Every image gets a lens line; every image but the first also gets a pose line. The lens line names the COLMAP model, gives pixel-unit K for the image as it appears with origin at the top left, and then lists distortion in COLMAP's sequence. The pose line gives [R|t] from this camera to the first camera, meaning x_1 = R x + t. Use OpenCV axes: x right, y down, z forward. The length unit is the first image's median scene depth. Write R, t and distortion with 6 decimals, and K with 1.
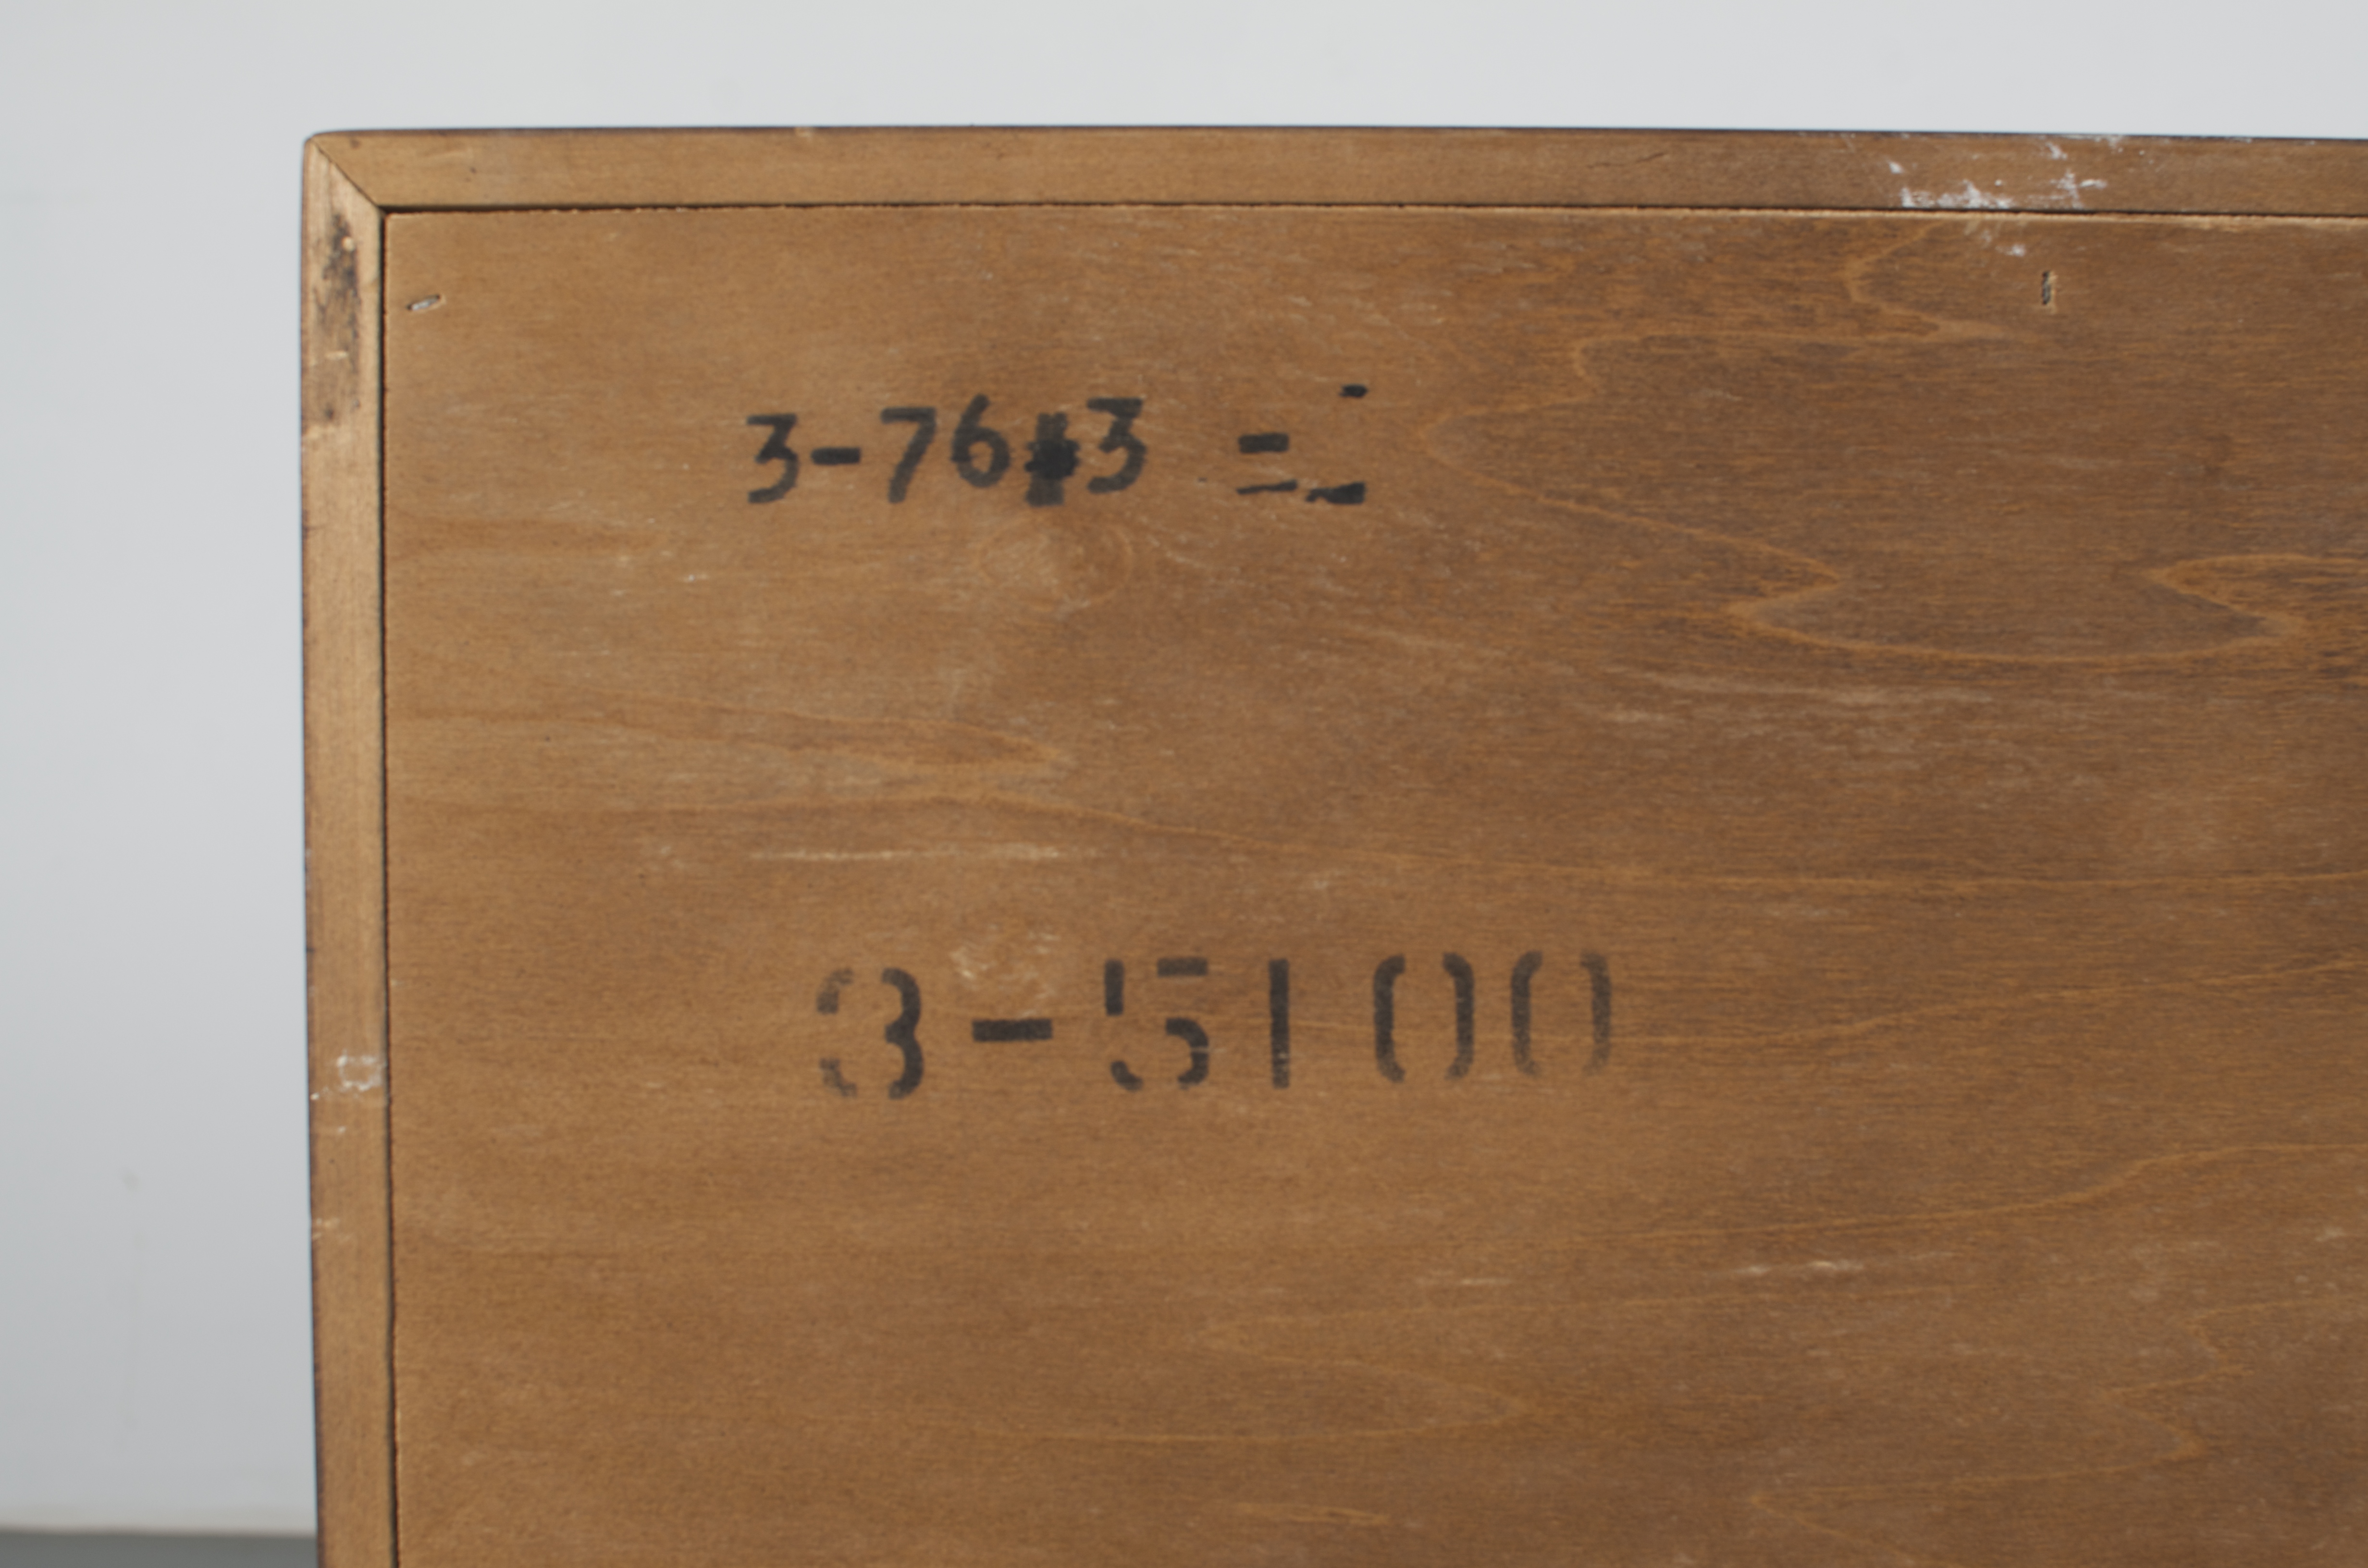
lens RADIAL K [[3617.2, 0, 1180.2], [0, 3617.2, 785.8], [0, 0, 1]] dist [-0.169733, 0.000000]
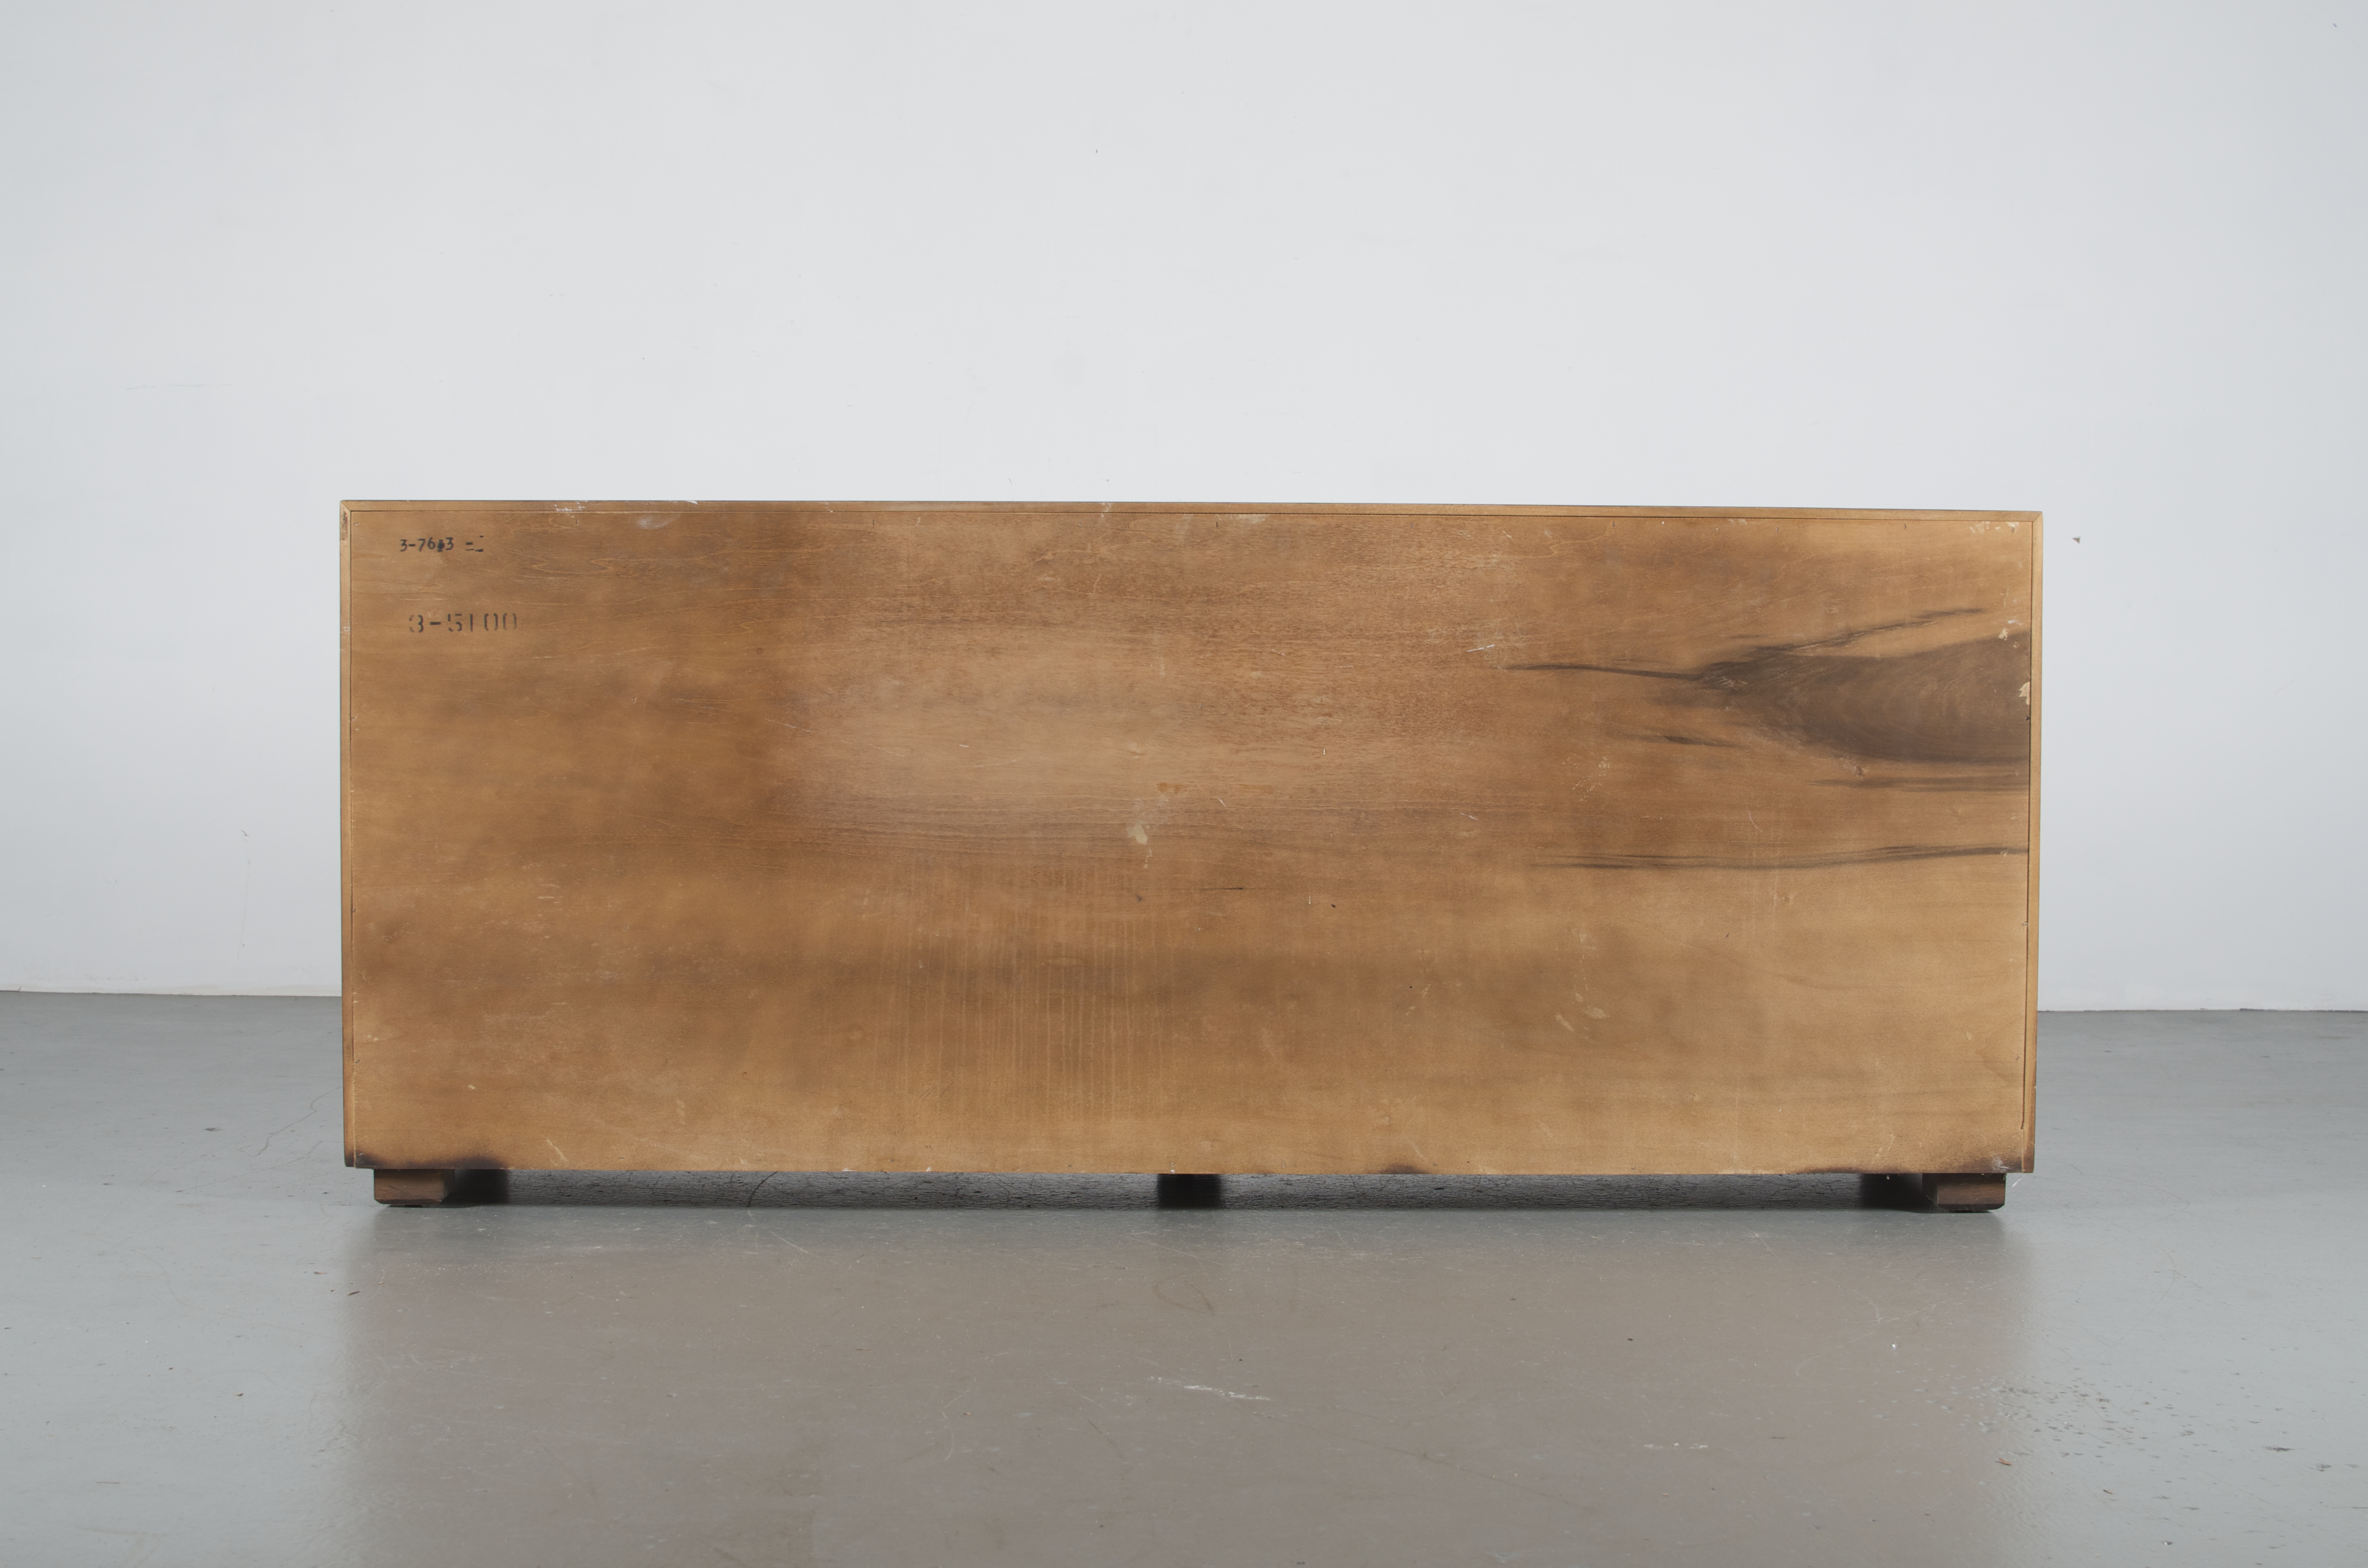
lens RADIAL K [[3617.2, 0, 1186.0], [0, 3617.2, 780.1], [0, 0, 1]] dist [-0.169733, 0.000000]
pose [[0.999939, 0.007544, -0.008079, 1.538376], [-0.007382, 0.999775, 0.019895, 0.229512], [0.008227, -0.019834, 0.999769, -6.279897]]
